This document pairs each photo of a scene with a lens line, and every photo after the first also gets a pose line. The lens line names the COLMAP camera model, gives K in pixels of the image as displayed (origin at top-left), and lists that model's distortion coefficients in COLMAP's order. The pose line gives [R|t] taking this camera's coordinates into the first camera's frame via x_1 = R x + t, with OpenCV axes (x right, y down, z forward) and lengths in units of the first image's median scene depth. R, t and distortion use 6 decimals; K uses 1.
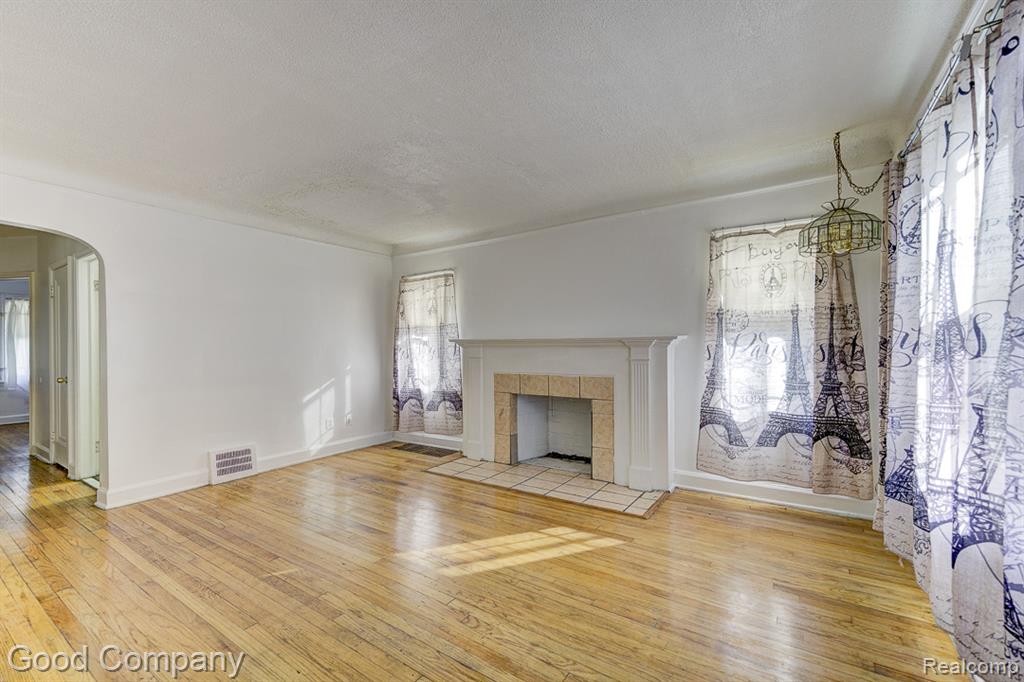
lens RADIAL K [[400.9, 0, 512.0], [0, 400.9, 341.0], [0, 0, 1]] dist [0.000424, 0.000186]
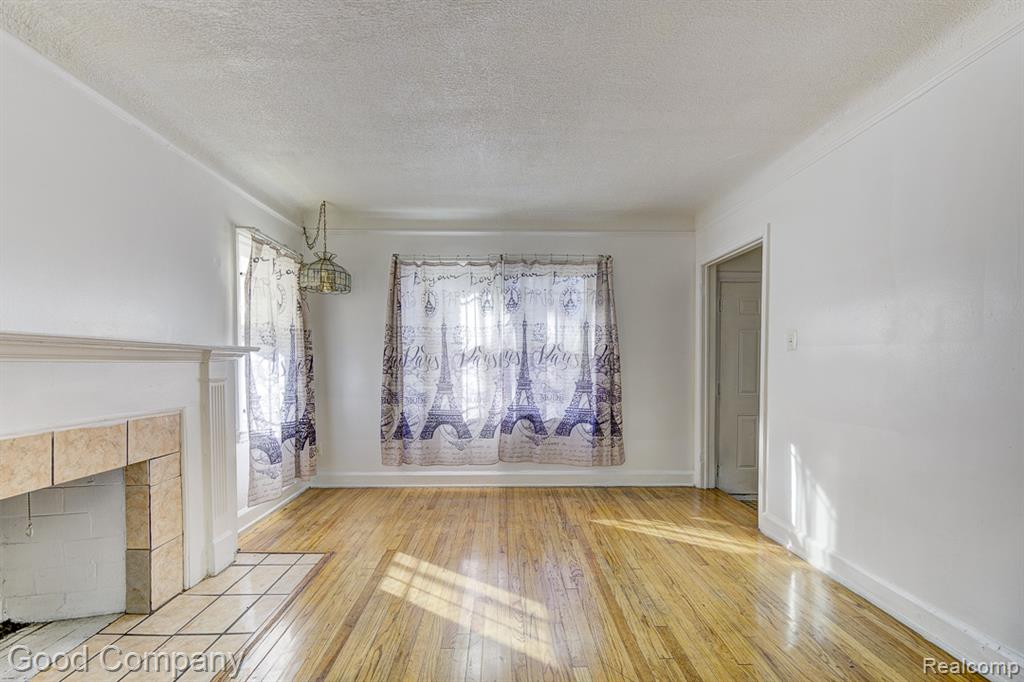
lens RADIAL K [[446.7, 0, 525.8], [0, 446.7, 370.4], [0, 0, 1]] dist [-0.001881, -0.000234]
pose [[-0.589285, -0.005849, 0.807904, -0.473387], [-0.006411, 0.999976, 0.002563, 0.020501], [-0.807900, -0.003669, -0.589308, 0.810373]]
